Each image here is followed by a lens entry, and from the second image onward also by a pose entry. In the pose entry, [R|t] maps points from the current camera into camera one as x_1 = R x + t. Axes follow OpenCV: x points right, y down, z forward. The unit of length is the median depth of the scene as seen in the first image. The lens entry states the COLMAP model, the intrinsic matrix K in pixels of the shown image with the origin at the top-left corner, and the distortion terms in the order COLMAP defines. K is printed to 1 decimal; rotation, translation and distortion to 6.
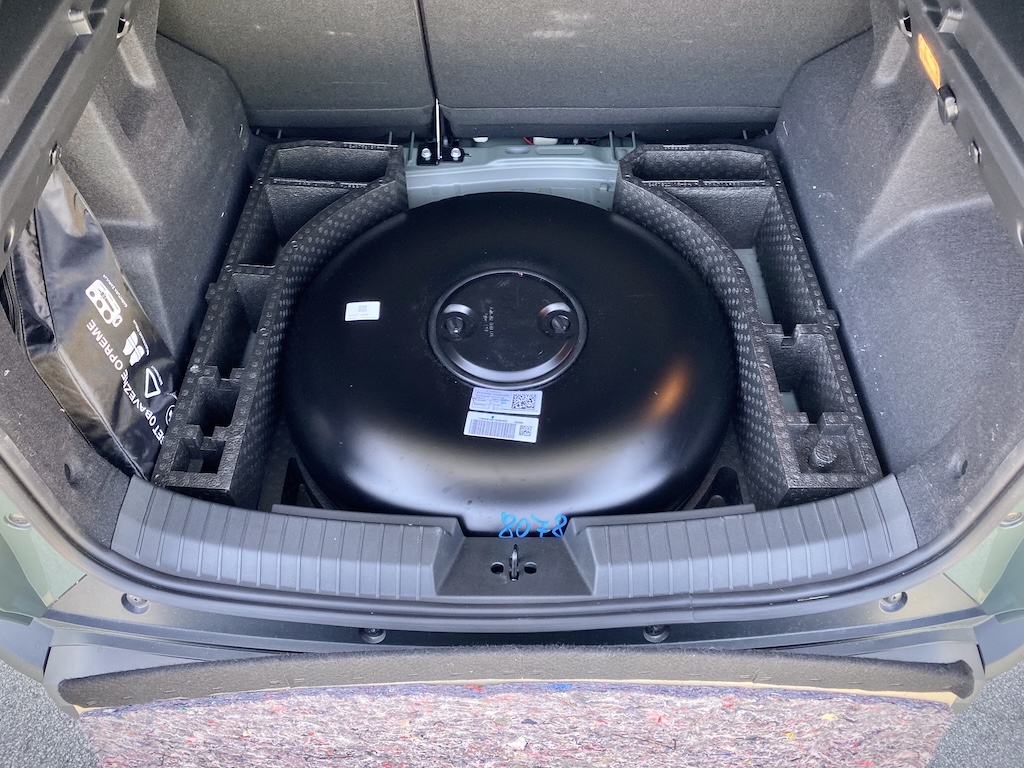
lens RADIAL K [[756.4, 0, 507.0], [0, 756.4, 384.5], [0, 0, 1]] dist [0.026976, -0.018413]
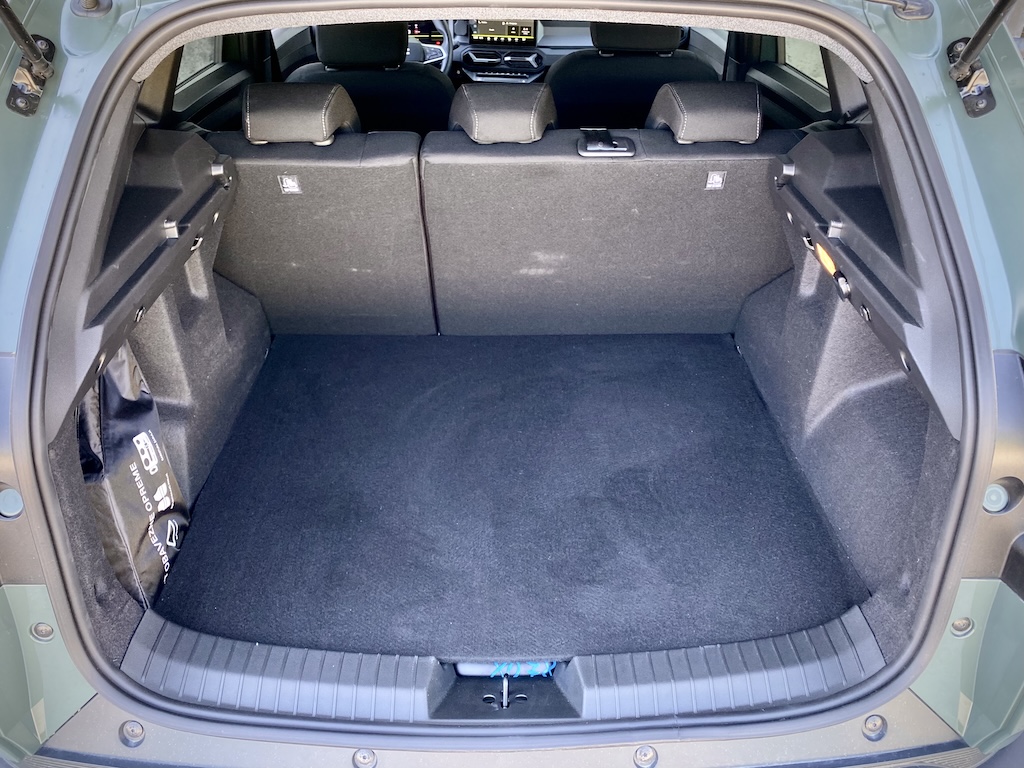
lens RADIAL K [[756.4, 0, 508.7], [0, 756.4, 378.6], [0, 0, 1]] dist [0.026976, -0.018413]
pose [[0.999937, -0.001757, 0.011049, 0.003708], [0.005479, 0.937956, -0.346710, 0.184551], [-0.009755, 0.346749, 0.937907, -0.113778]]
